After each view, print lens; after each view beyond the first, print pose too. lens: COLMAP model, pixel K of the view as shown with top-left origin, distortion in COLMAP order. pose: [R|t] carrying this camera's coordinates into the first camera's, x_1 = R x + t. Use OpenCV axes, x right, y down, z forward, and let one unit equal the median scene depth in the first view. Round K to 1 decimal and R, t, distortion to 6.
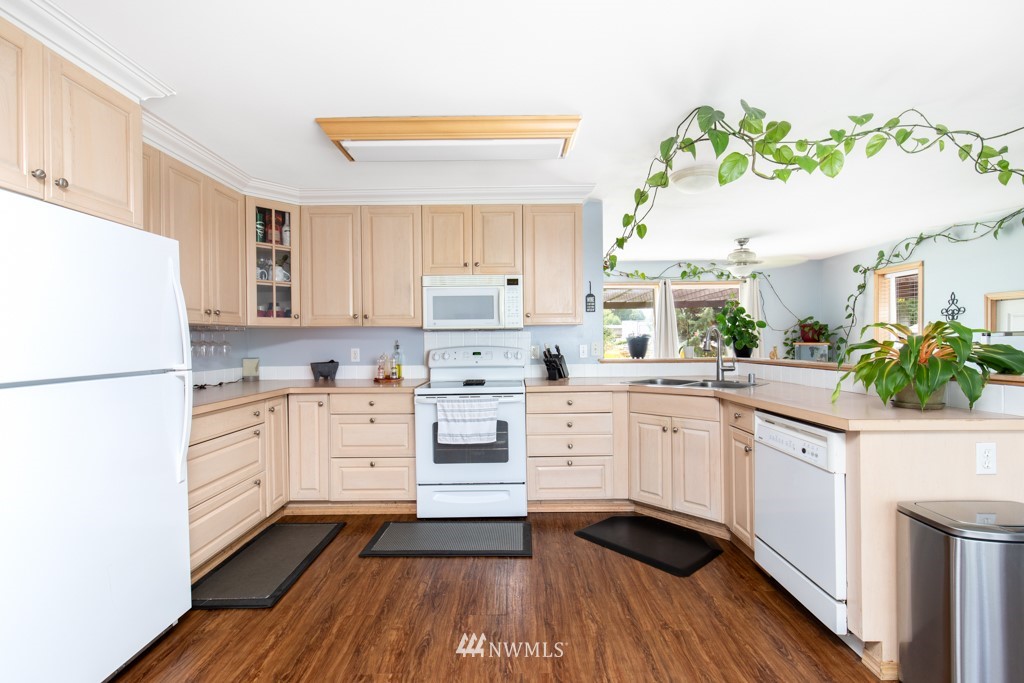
lens RADIAL K [[461.8, 0, 512.8], [0, 461.8, 342.4], [0, 0, 1]] dist [0.011288, -0.001373]
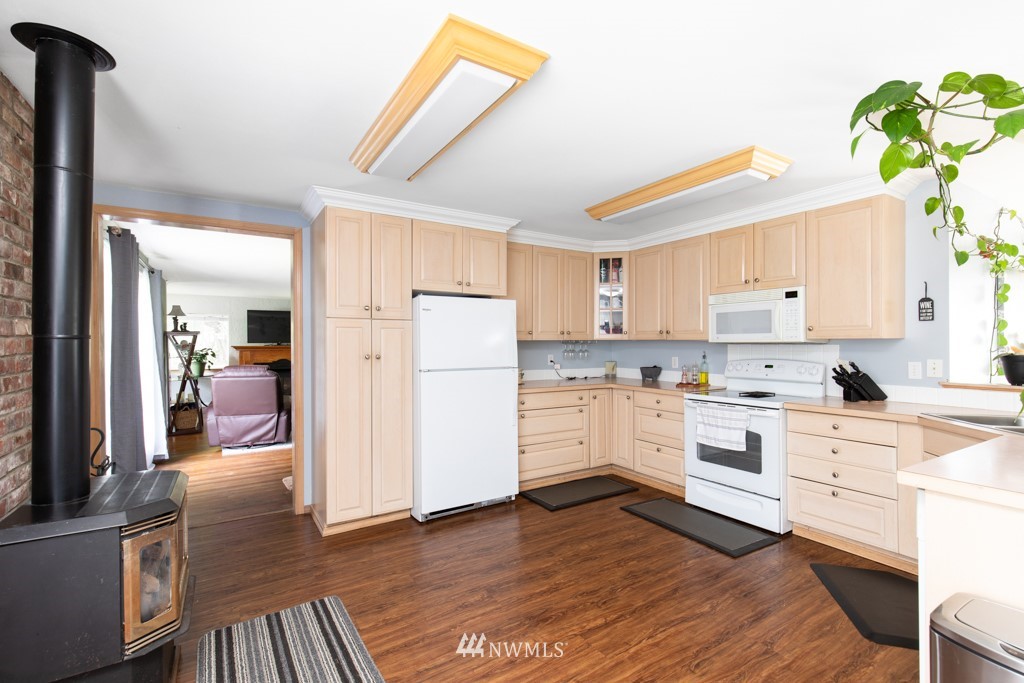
lens RADIAL K [[461.8, 0, 510.8], [0, 461.8, 343.1], [0, 0, 1]] dist [0.011288, -0.001373]
pose [[0.532963, 0.008609, -0.846095, 0.547340], [-0.007633, 0.999956, 0.005367, -0.032123], [0.846104, 0.003598, 0.533005, -0.018177]]
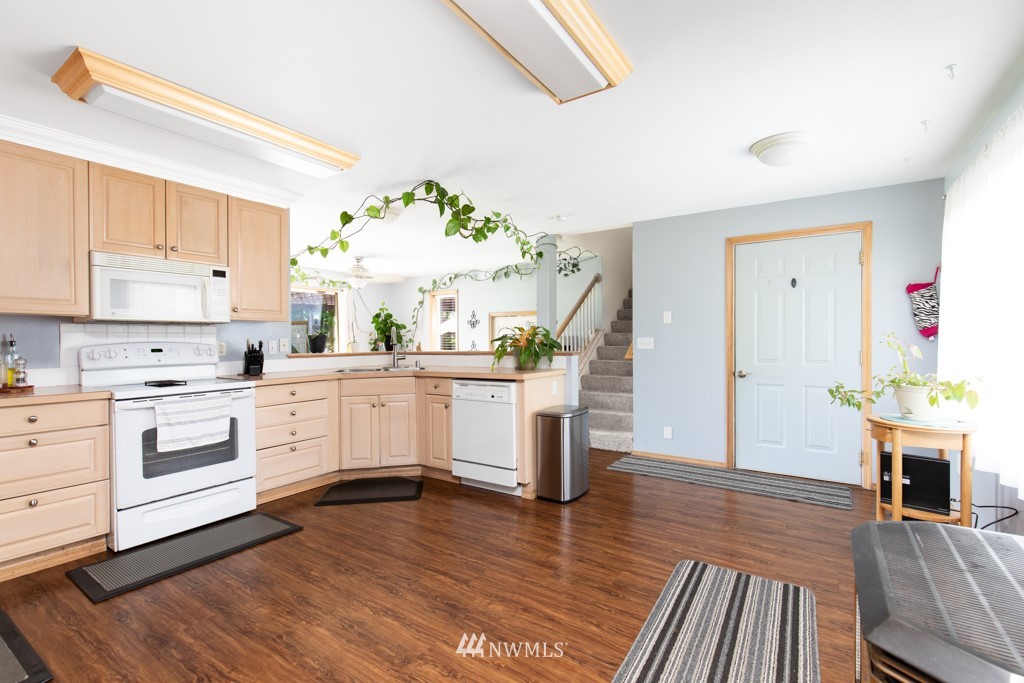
lens RADIAL K [[461.8, 0, 518.1], [0, 461.8, 340.7], [0, 0, 1]] dist [0.011288, -0.001373]
pose [[0.548432, 0.003106, 0.836189, -0.495394], [0.007684, 0.999932, -0.008754, 0.021220], [-0.836160, 0.011226, 0.548371, -0.039563]]
